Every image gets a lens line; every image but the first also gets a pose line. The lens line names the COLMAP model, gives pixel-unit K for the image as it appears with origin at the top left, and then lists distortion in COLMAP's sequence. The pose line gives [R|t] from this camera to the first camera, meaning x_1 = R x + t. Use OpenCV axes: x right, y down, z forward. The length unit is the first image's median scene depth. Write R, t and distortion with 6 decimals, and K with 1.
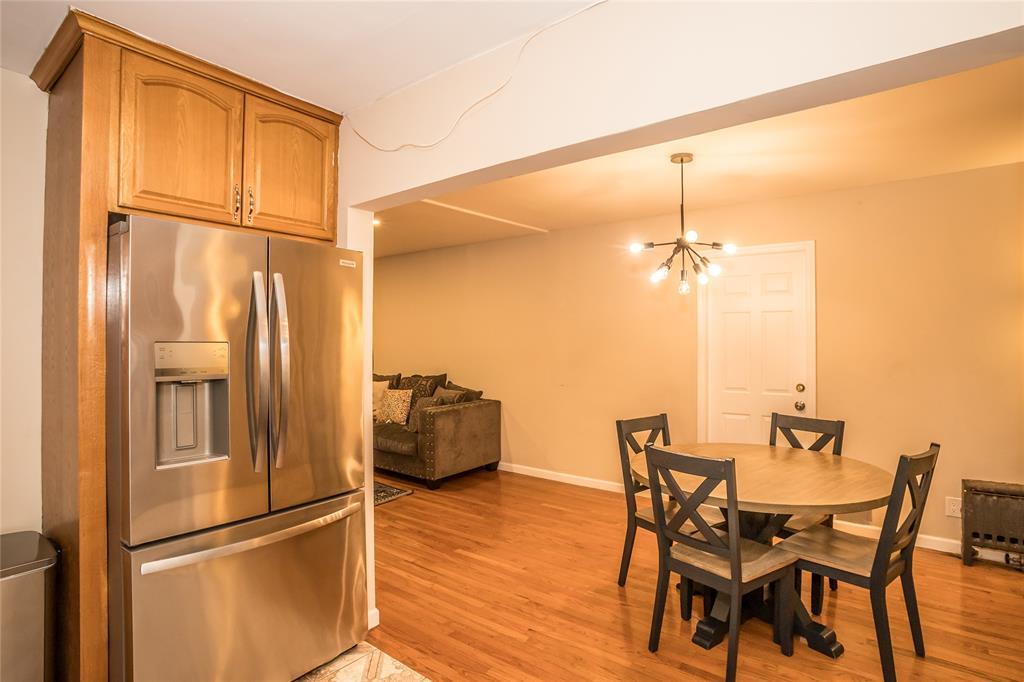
lens RADIAL K [[525.5, 0, 512.0], [0, 525.5, 341.0], [0, 0, 1]] dist [-0.001818, 0.000281]
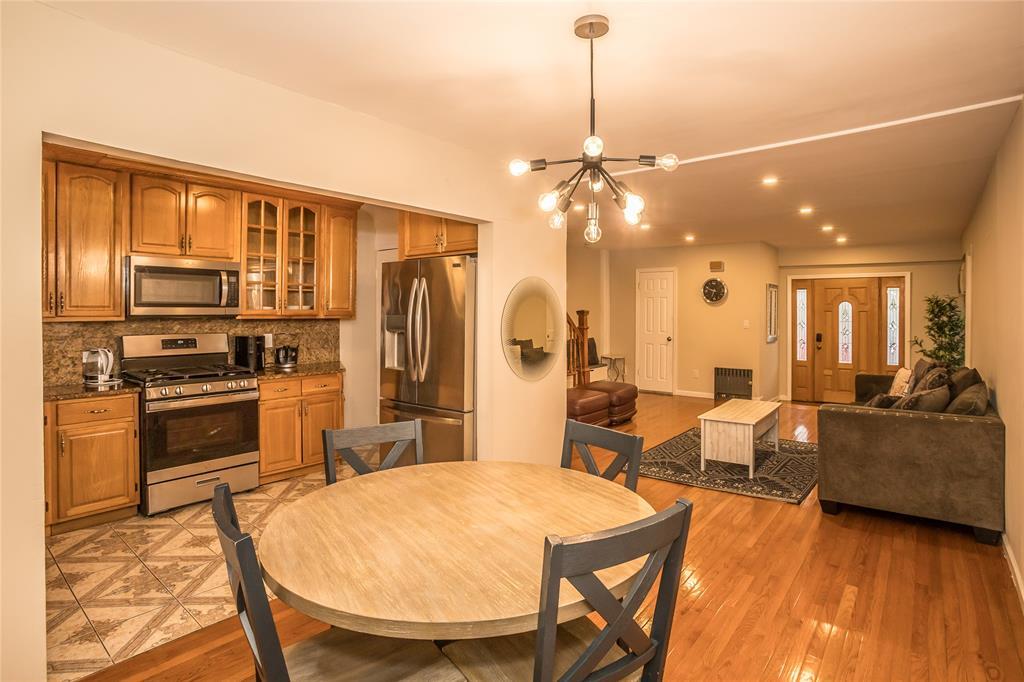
lens RADIAL K [[525.9, 0, 526.2], [0, 525.9, 314.7], [0, 0, 1]] dist [-0.000036, -0.000081]
pose [[0.013652, 0.005480, -0.999892, 0.647772], [0.000563, 0.999985, 0.005488, -0.003114], [0.999907, -0.000637, 0.013649, 0.617992]]
